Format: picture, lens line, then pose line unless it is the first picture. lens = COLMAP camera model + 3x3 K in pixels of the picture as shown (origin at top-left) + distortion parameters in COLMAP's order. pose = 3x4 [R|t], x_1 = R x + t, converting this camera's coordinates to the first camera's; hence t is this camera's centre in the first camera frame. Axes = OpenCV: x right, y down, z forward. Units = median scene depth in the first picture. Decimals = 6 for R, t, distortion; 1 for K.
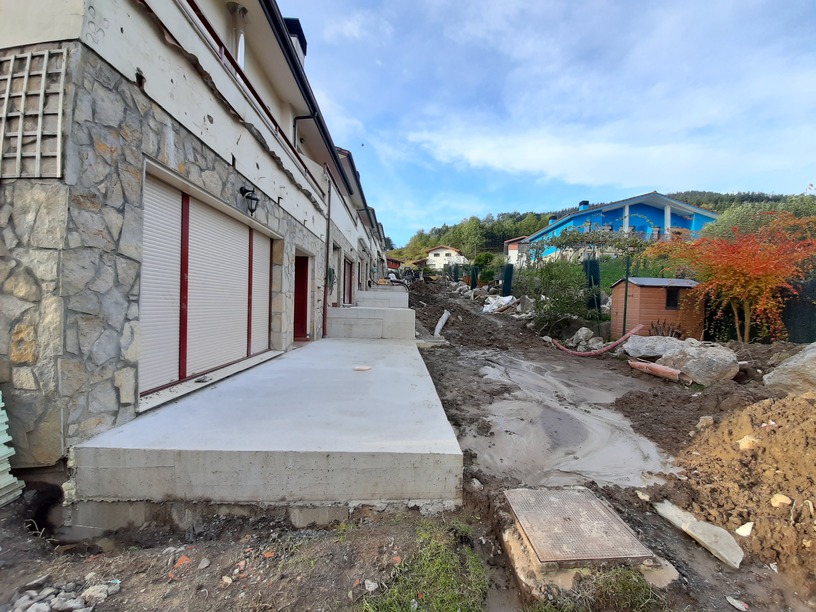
lens RADIAL K [[320.5, 0, 408.0], [0, 320.5, 306.0], [0, 0, 1]] dist [-0.000209, 0.000036]
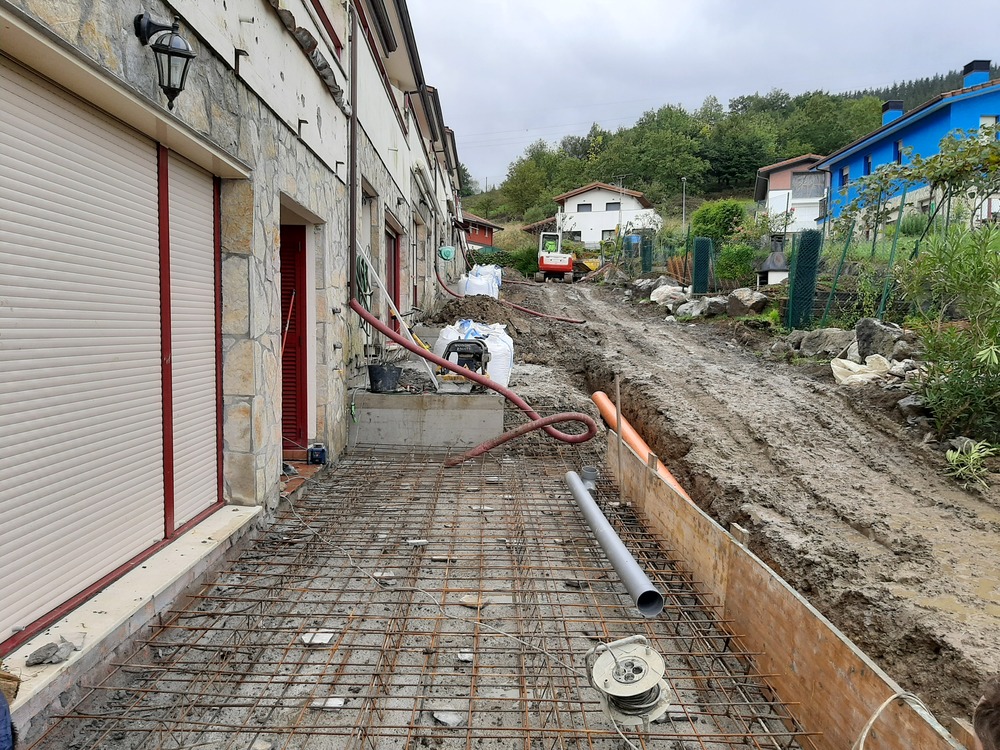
lens RADIAL K [[799.7, 0, 500.0], [0, 799.7, 375.0], [0, 0, 1]] dist [0.009333, -0.005183]
pose [[0.999867, -0.010886, -0.012175, -0.088103], [0.011460, 0.998774, 0.048157, -0.028691], [0.011636, -0.048290, 0.998766, 0.111834]]
